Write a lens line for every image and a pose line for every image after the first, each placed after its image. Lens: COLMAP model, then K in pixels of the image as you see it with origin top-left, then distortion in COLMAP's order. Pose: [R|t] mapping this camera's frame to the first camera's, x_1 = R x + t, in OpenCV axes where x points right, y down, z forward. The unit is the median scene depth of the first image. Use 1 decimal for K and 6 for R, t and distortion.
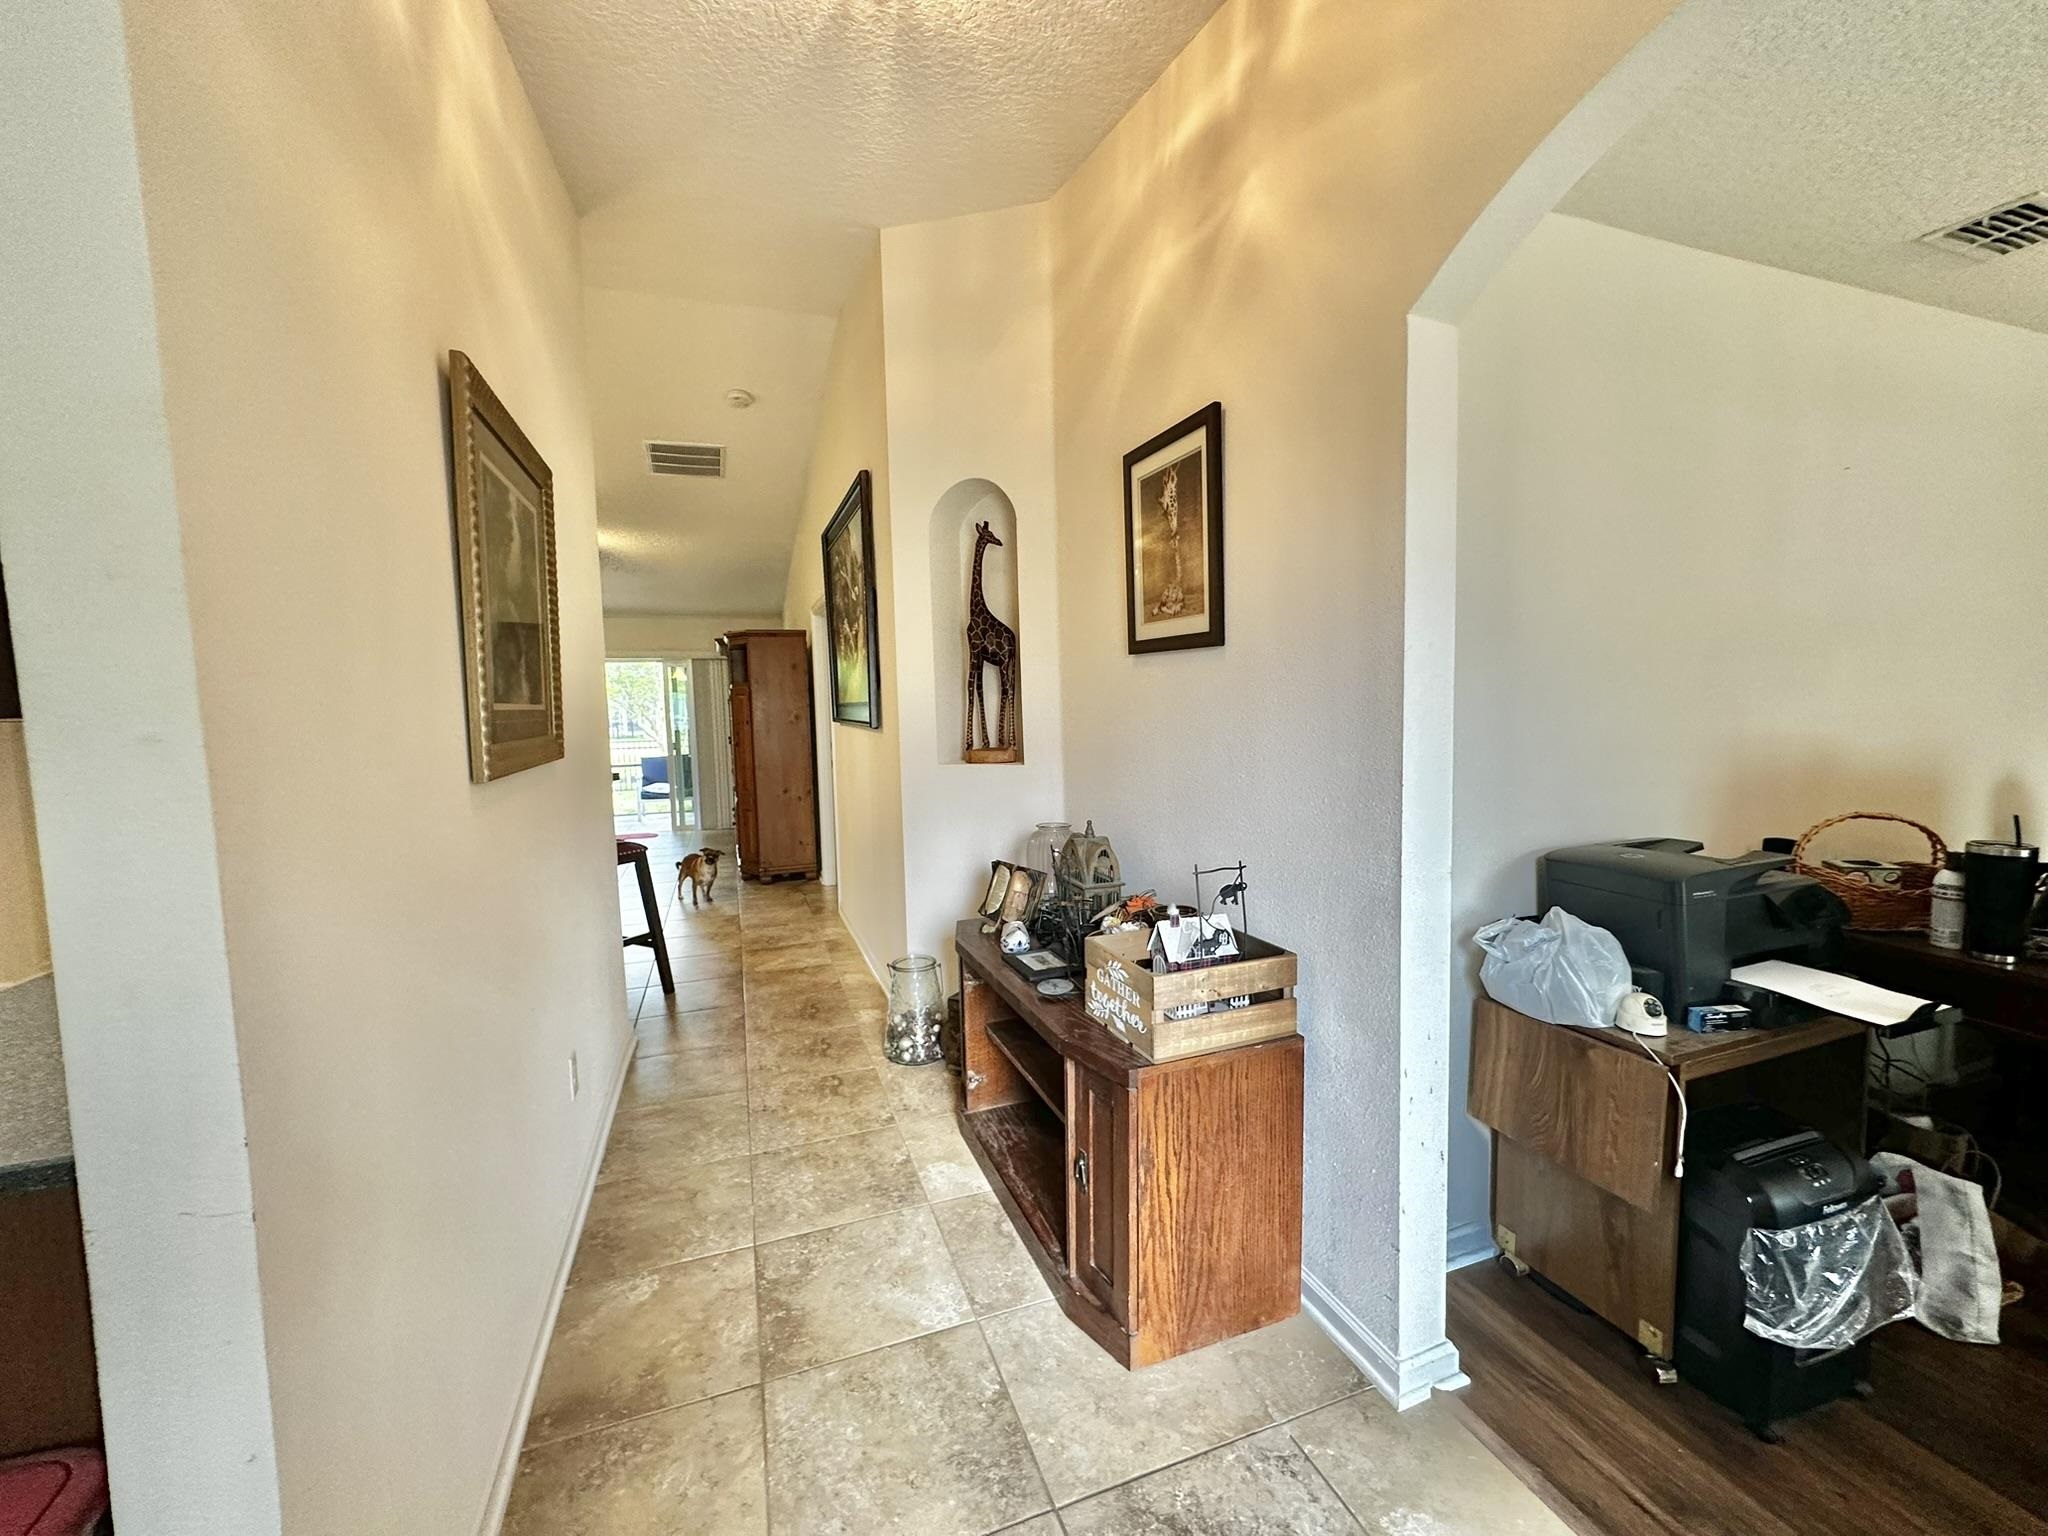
lens RADIAL K [[820.8, 0, 1016.8], [0, 820.8, 770.3], [0, 0, 1]] dist [-0.003195, 0.000099]
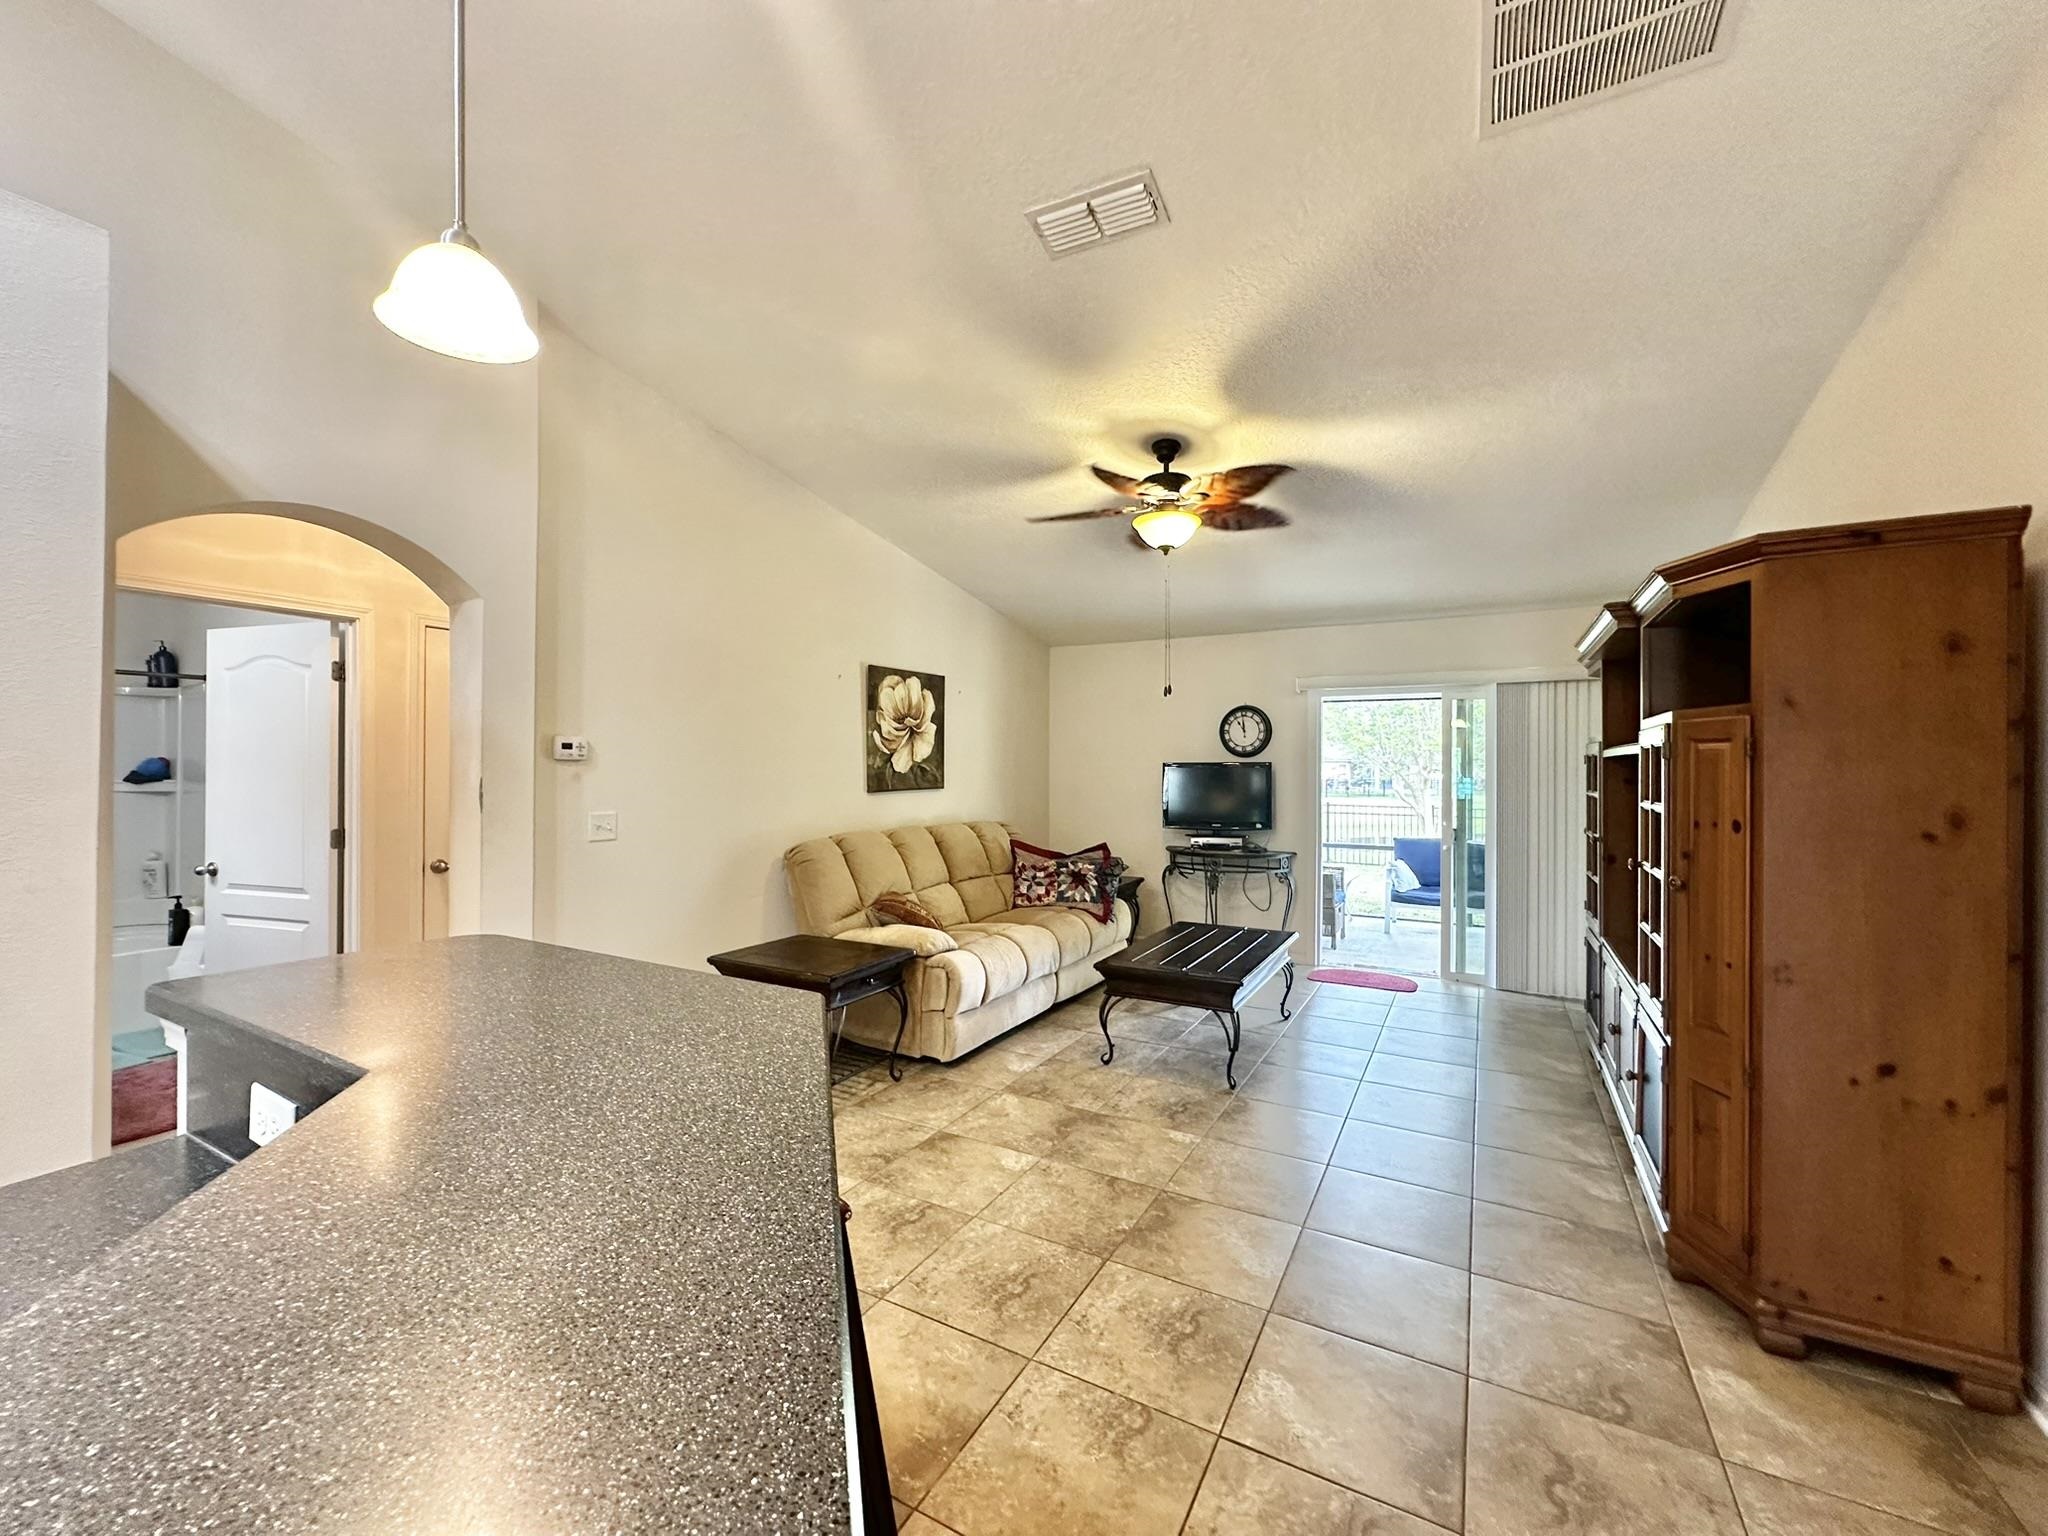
lens RADIAL K [[820.8, 0, 1025.3], [0, 820.8, 760.4], [0, 0, 1]] dist [-0.003195, 0.000099]
pose [[0.650924, 0.023501, -0.758779, -0.308324], [-0.073870, 0.996738, -0.032499, -0.061778], [0.755540, 0.077206, 0.650537, 0.671867]]
